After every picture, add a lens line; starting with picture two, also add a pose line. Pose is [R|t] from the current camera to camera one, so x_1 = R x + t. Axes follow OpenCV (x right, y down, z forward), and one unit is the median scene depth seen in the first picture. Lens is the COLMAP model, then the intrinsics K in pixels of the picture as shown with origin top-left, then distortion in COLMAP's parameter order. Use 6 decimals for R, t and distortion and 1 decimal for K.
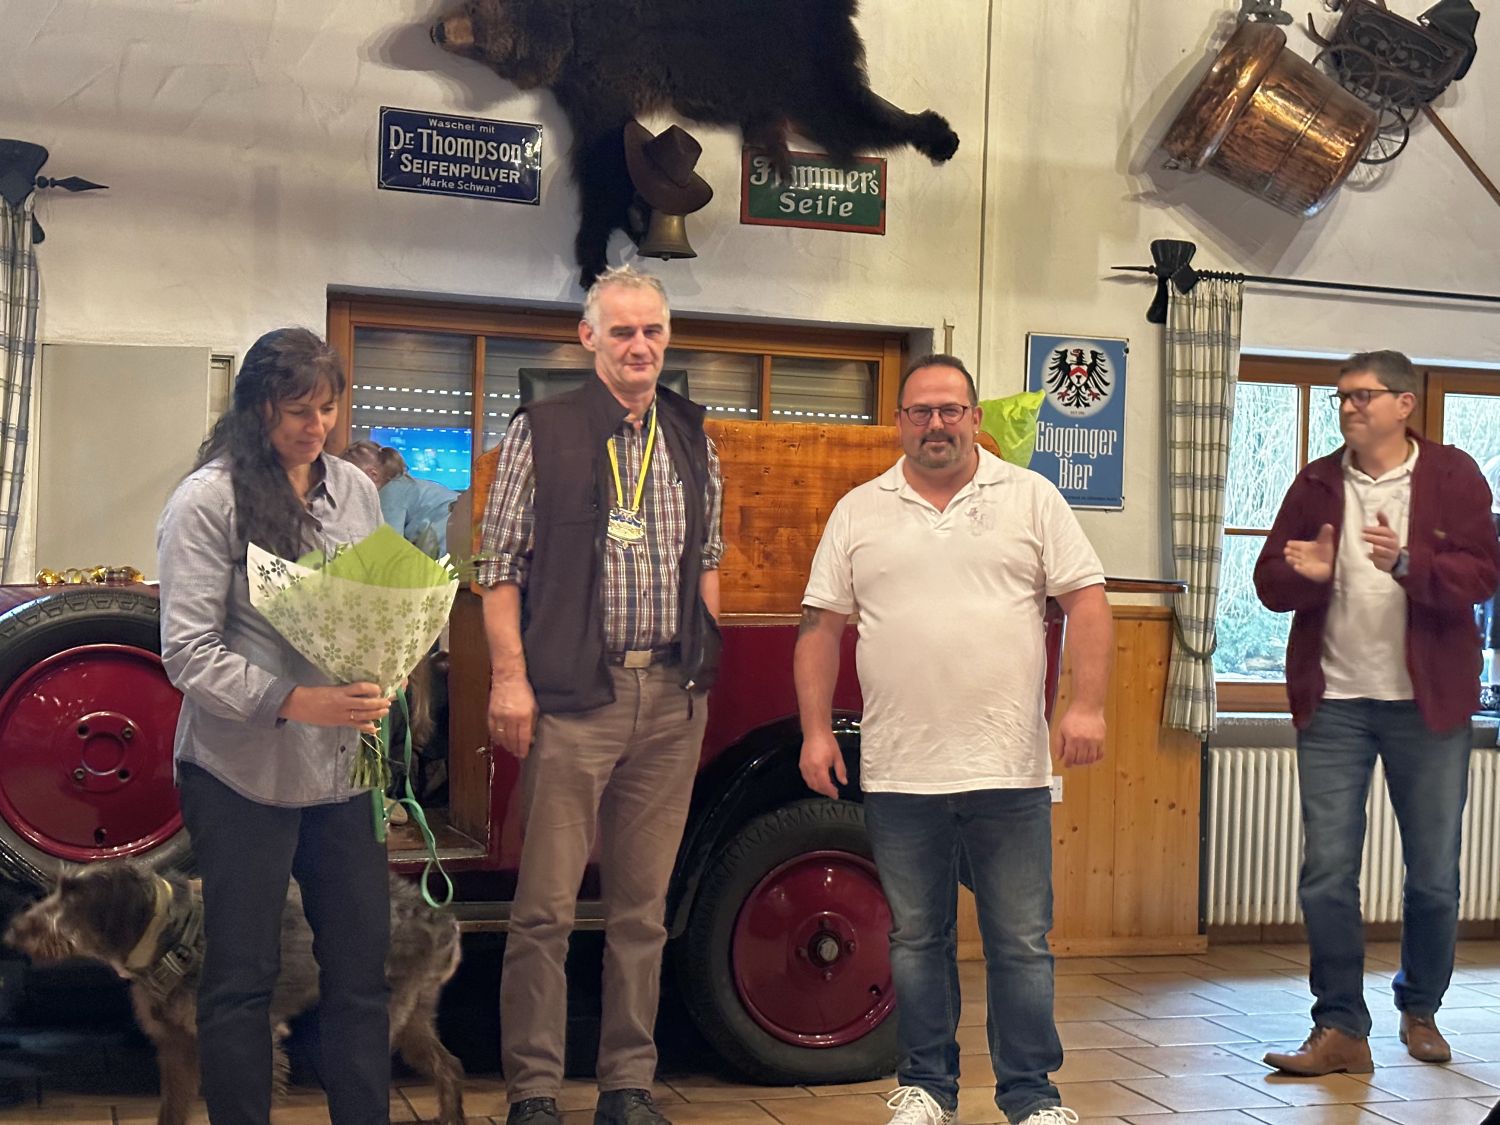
lens RADIAL K [[2077.2, 0, 736.9], [0, 2077.2, 554.6], [0, 0, 1]] dist [0.138983, 0.000000]
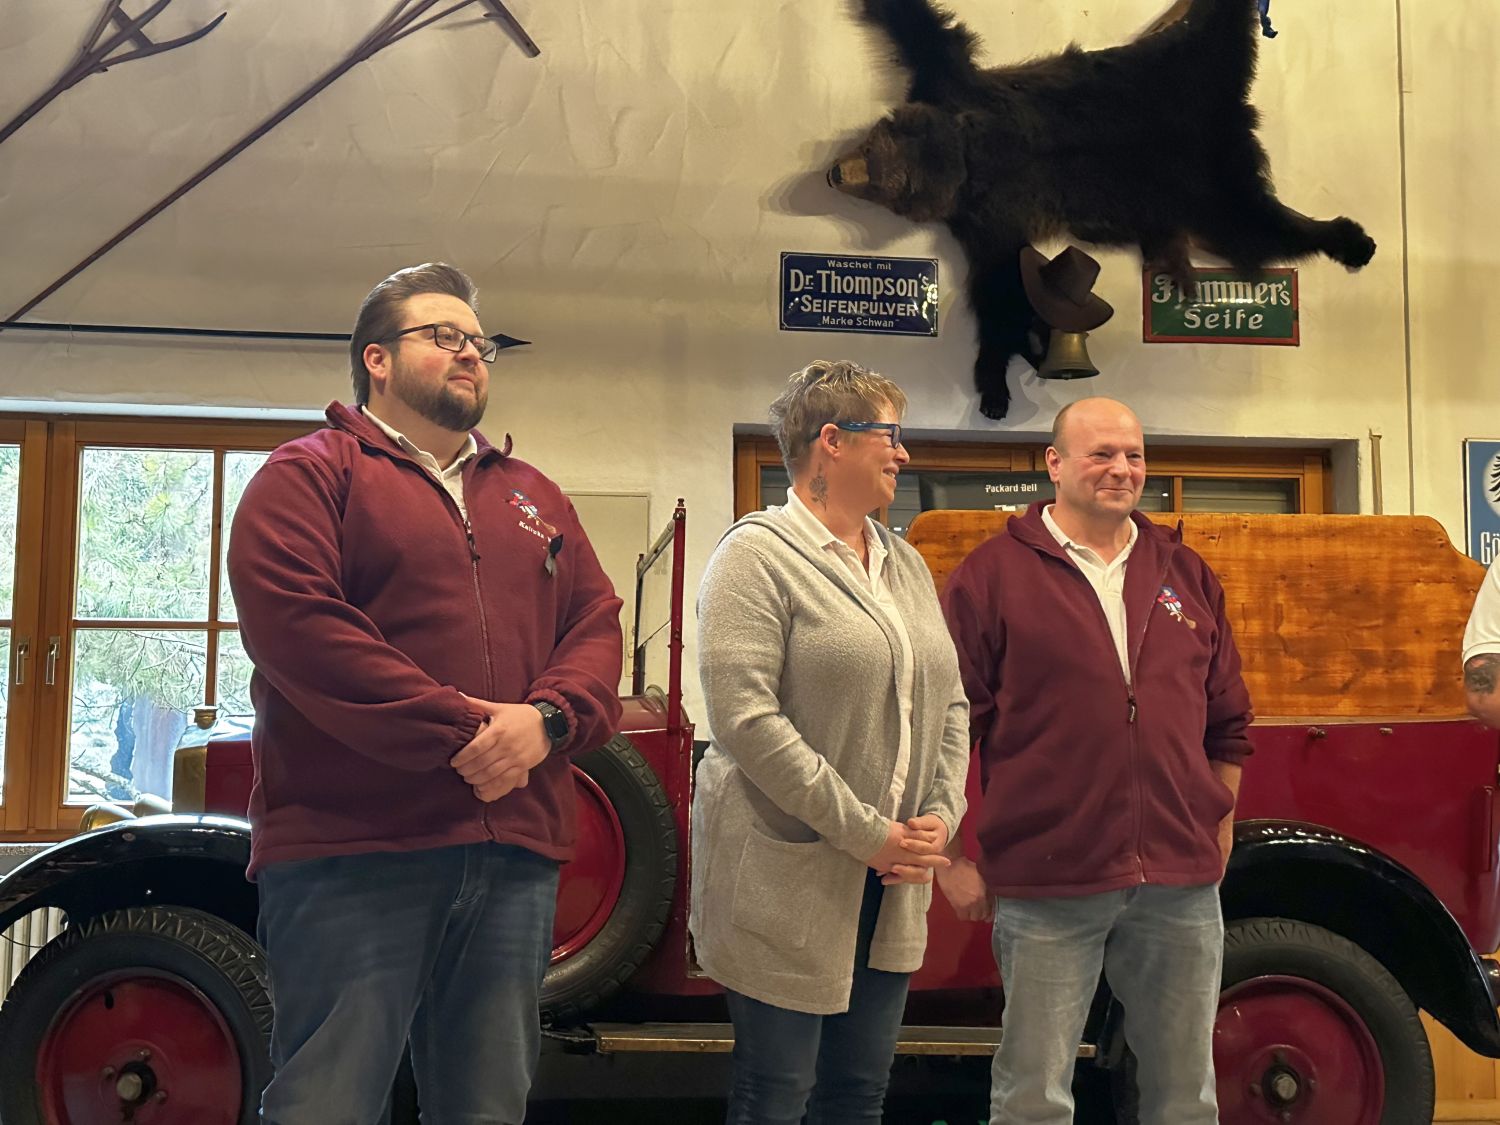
lens RADIAL K [[1926.0, 0, 745.7], [0, 1926.0, 580.2], [0, 0, 1]] dist [0.118906, 0.000000]
pose [[0.978702, -0.045411, -0.200202, -0.003993], [0.025186, 0.994421, -0.102434, 0.040171], [0.203737, 0.095210, 0.974385, 0.082415]]
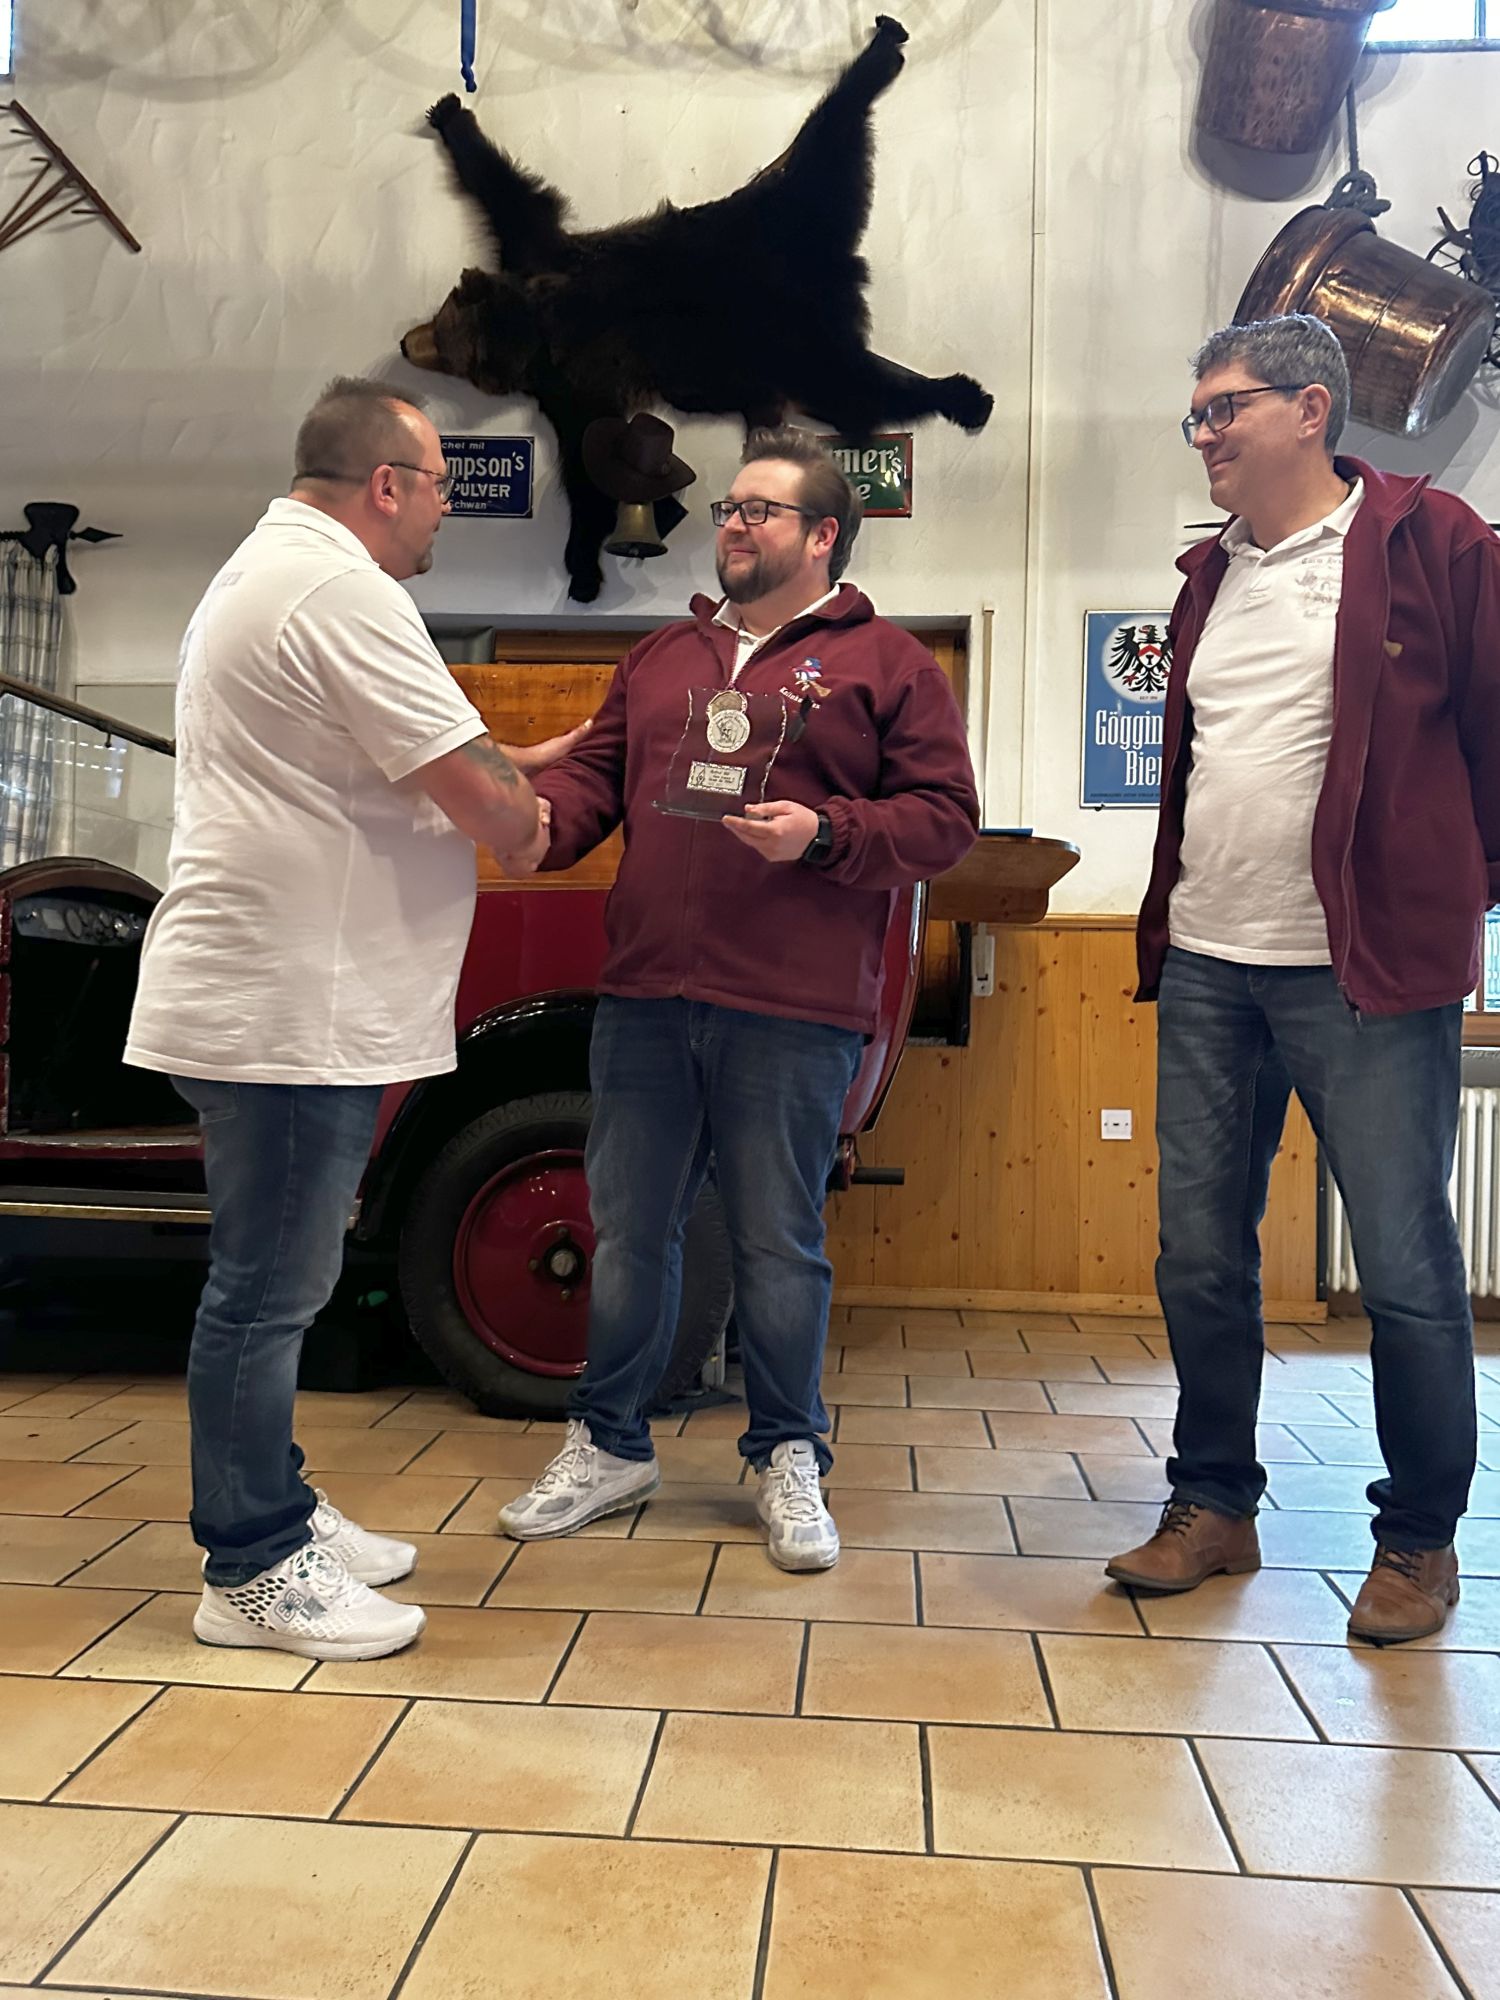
lens RADIAL K [[1634.2, 0, 761.3], [0, 1634.2, 1004.2], [0, 0, 1]] dist [0.048994, -0.068610]
pose [[0.920413, -0.013146, -0.390726, 0.291800], [0.010074, 0.999900, -0.009913, 0.068432], [0.390817, 0.005188, 0.920454, 0.313170]]
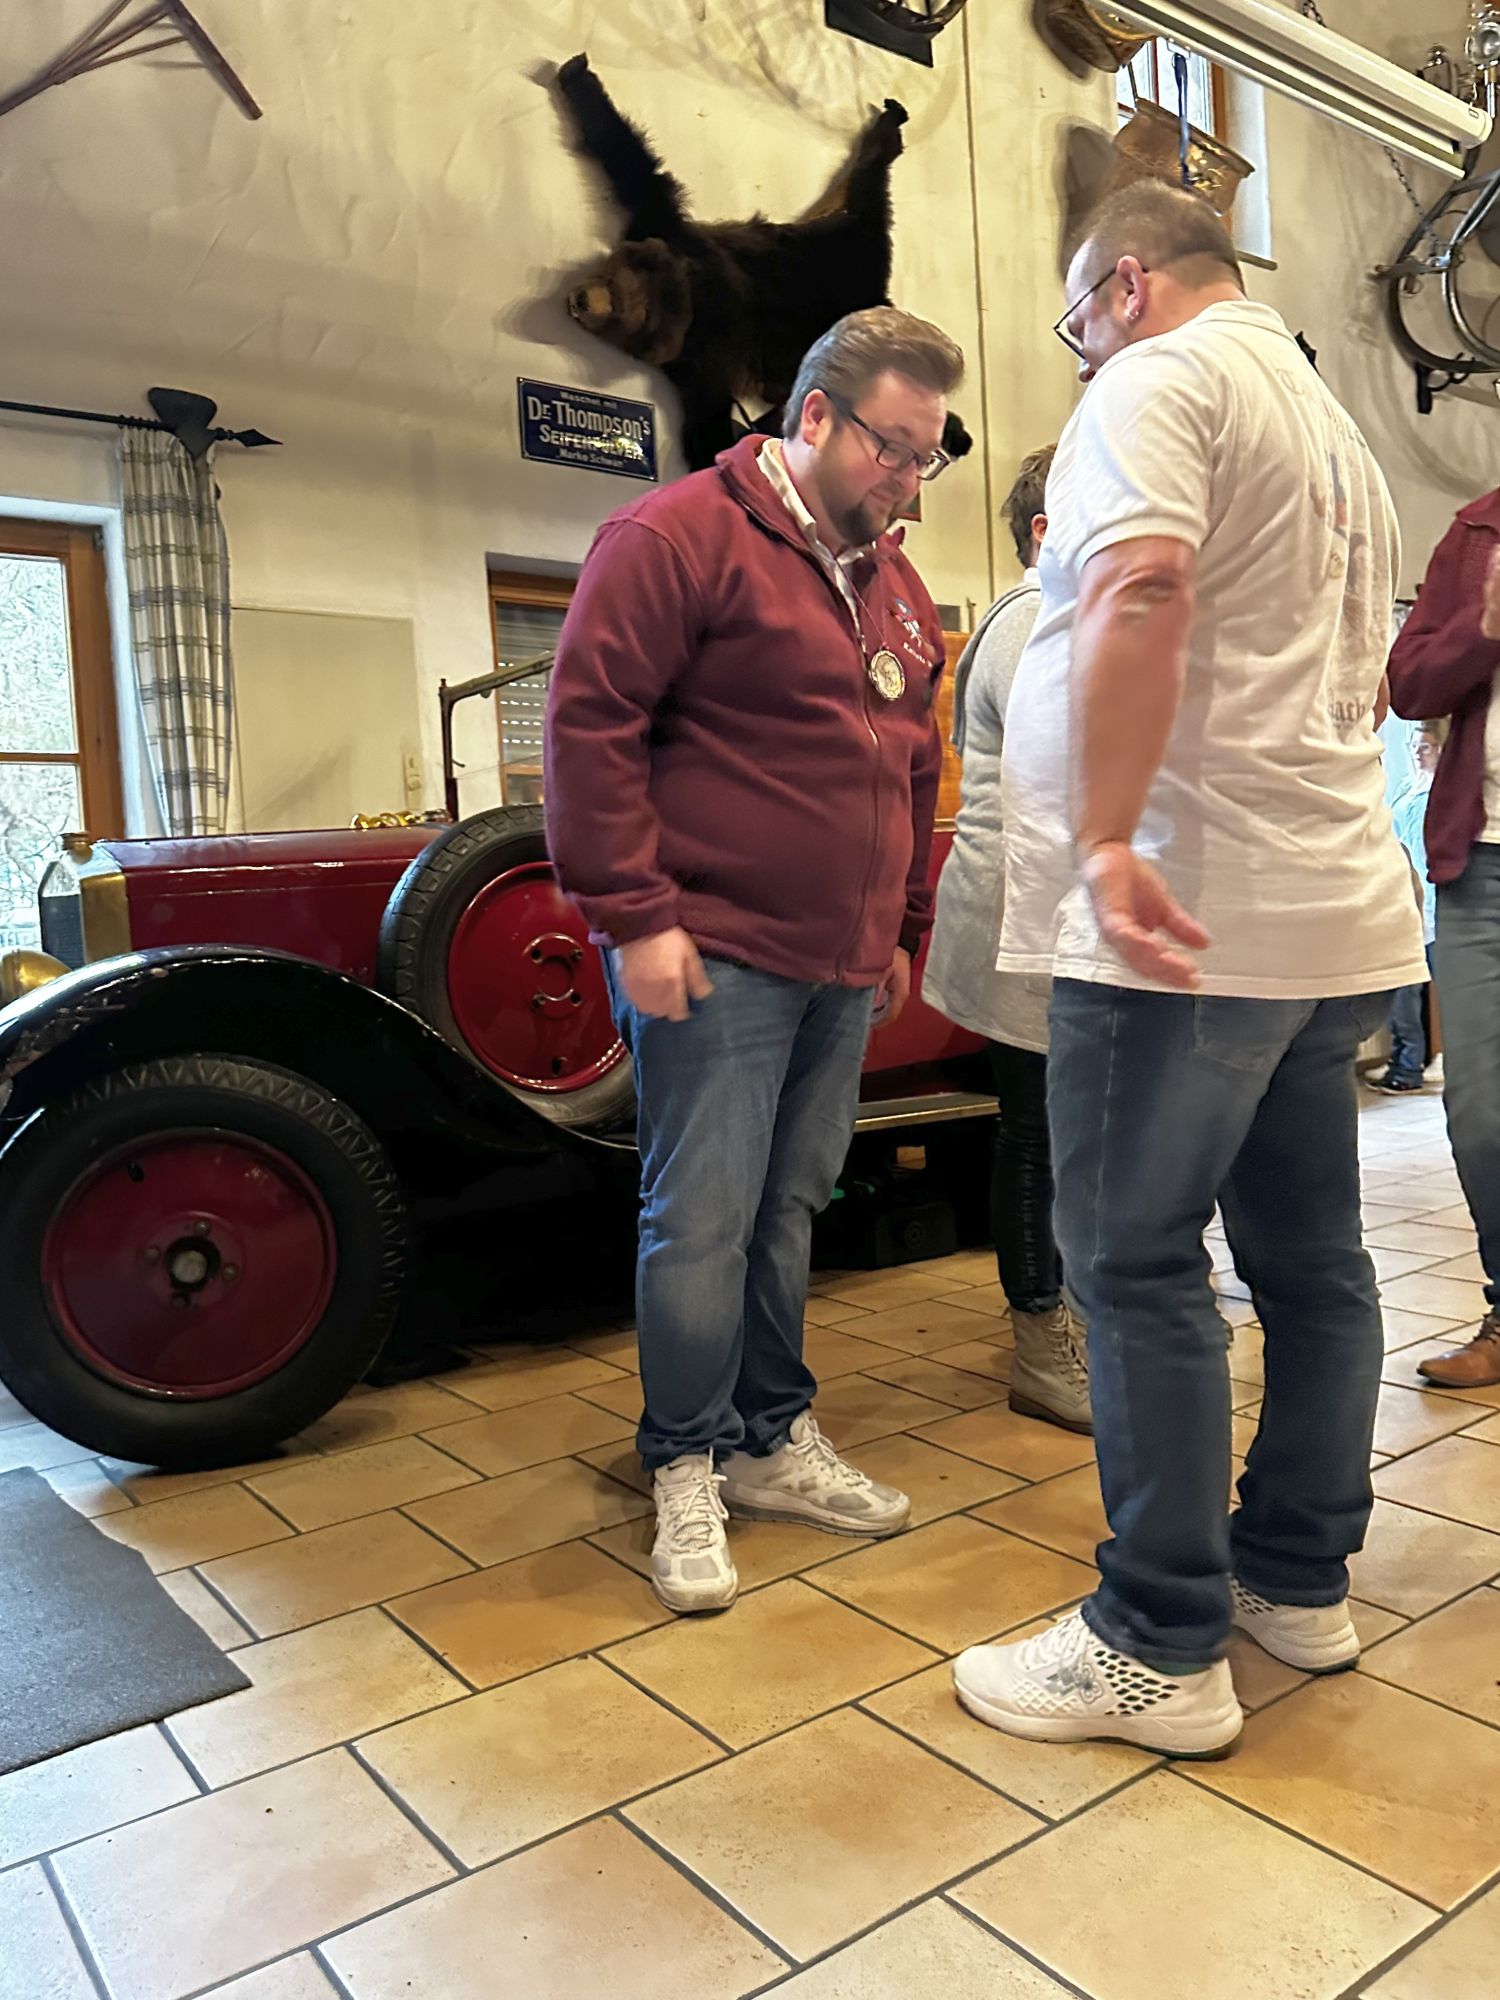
lens RADIAL K [[1501.7, 0, 761.2], [0, 1501.7, 996.4], [0, 0, 1]] dist [0.032716, -0.044486]
pose [[0.952487, -0.092066, 0.290330, -0.277153], [0.075786, 0.994880, 0.066855, 0.043935], [-0.294999, -0.041676, 0.954588, 0.231132]]
